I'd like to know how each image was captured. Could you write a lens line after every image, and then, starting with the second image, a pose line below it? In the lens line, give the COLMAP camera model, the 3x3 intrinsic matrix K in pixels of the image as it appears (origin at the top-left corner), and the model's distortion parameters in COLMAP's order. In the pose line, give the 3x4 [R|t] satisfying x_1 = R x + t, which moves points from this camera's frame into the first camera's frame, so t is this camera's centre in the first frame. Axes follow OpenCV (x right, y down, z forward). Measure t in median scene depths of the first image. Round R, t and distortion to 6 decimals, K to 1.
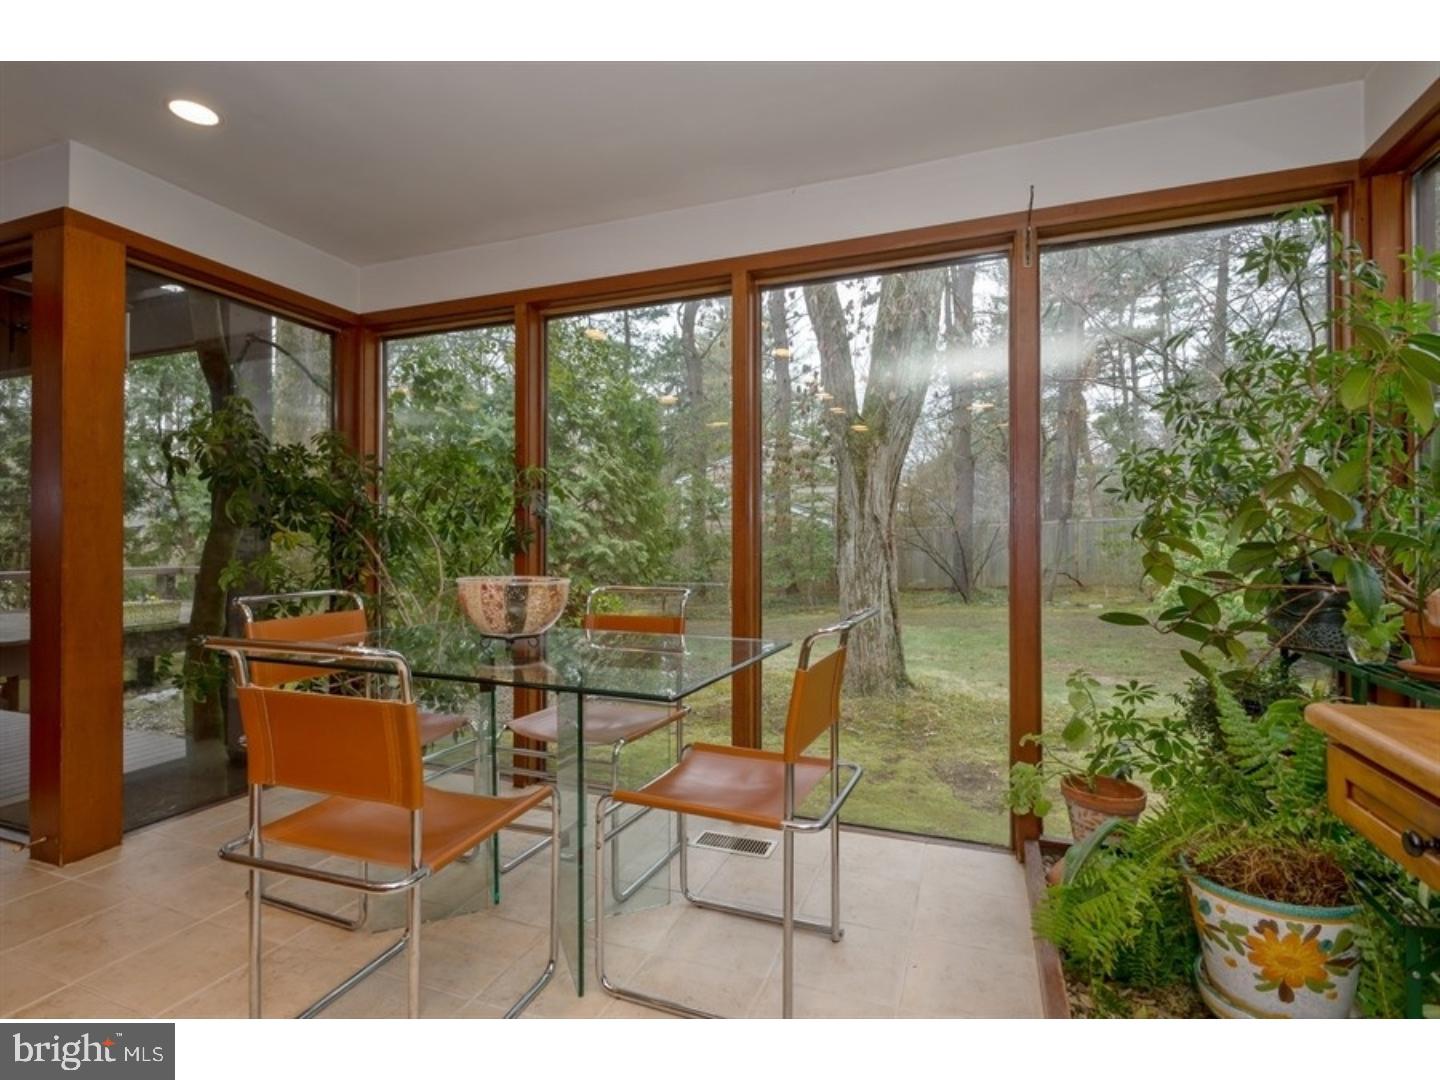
lens RADIAL K [[690.4, 0, 723.3], [0, 690.4, 540.4], [0, 0, 1]] dist [0.005067, 0.000516]
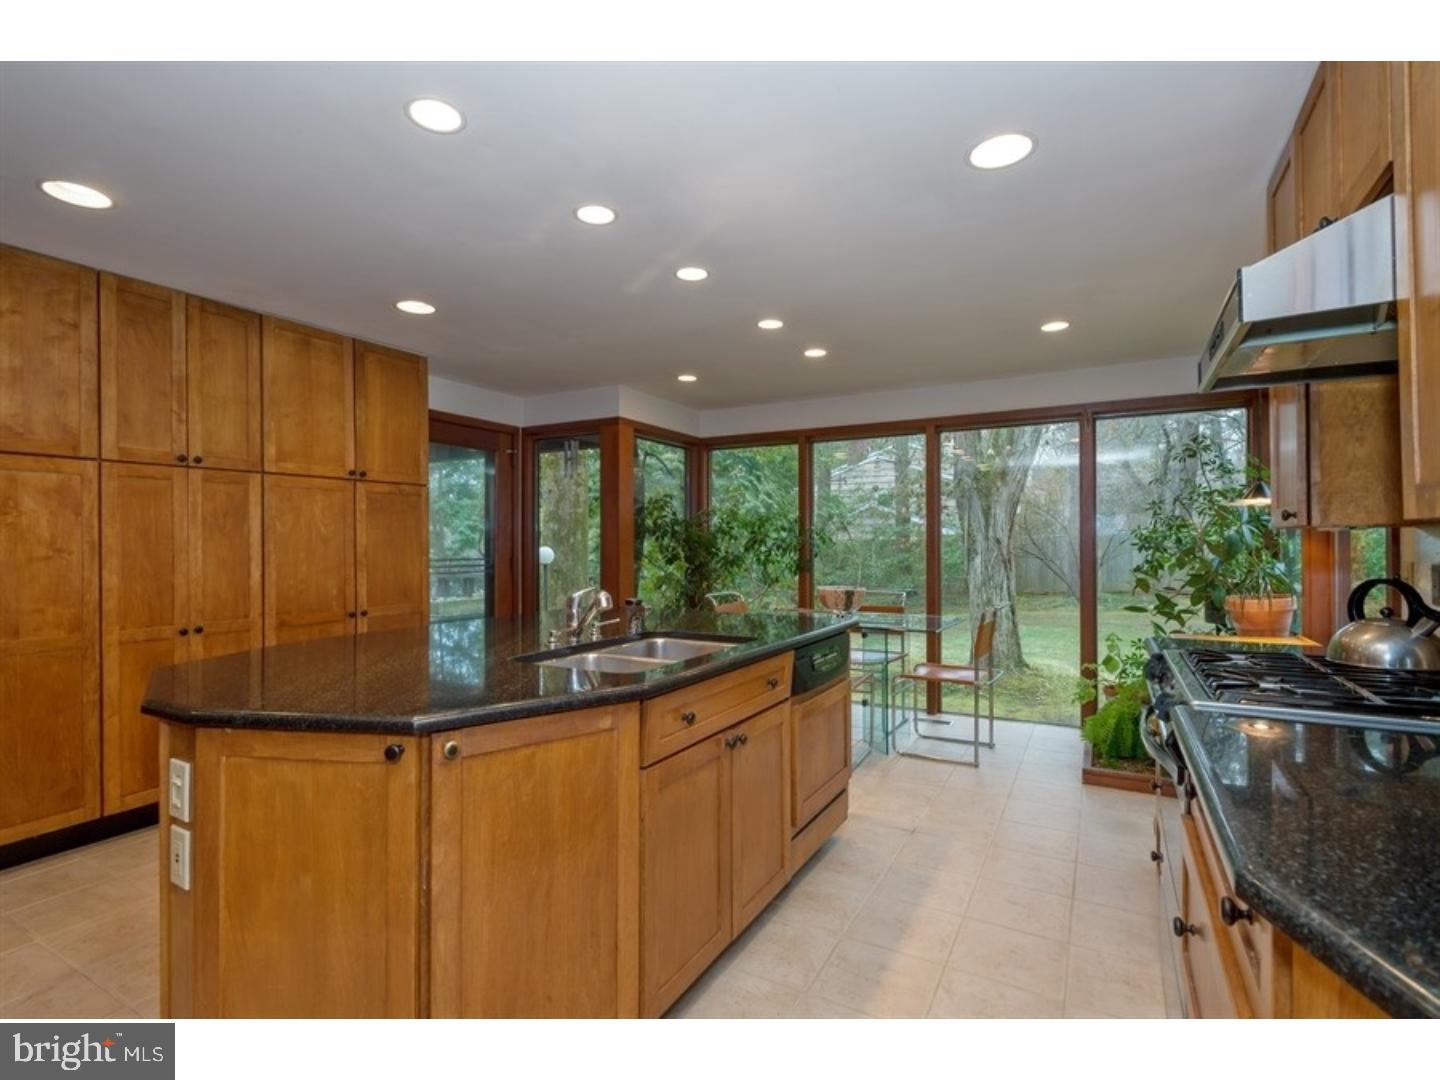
lens RADIAL K [[690.4, 0, 717.3], [0, 690.4, 537.6], [0, 0, 1]] dist [0.005067, 0.000516]
pose [[0.988073, -0.002229, -0.153970, -0.112211], [0.001158, 0.999975, -0.007046, -0.029034], [0.153981, 0.006783, 0.988050, -0.412249]]
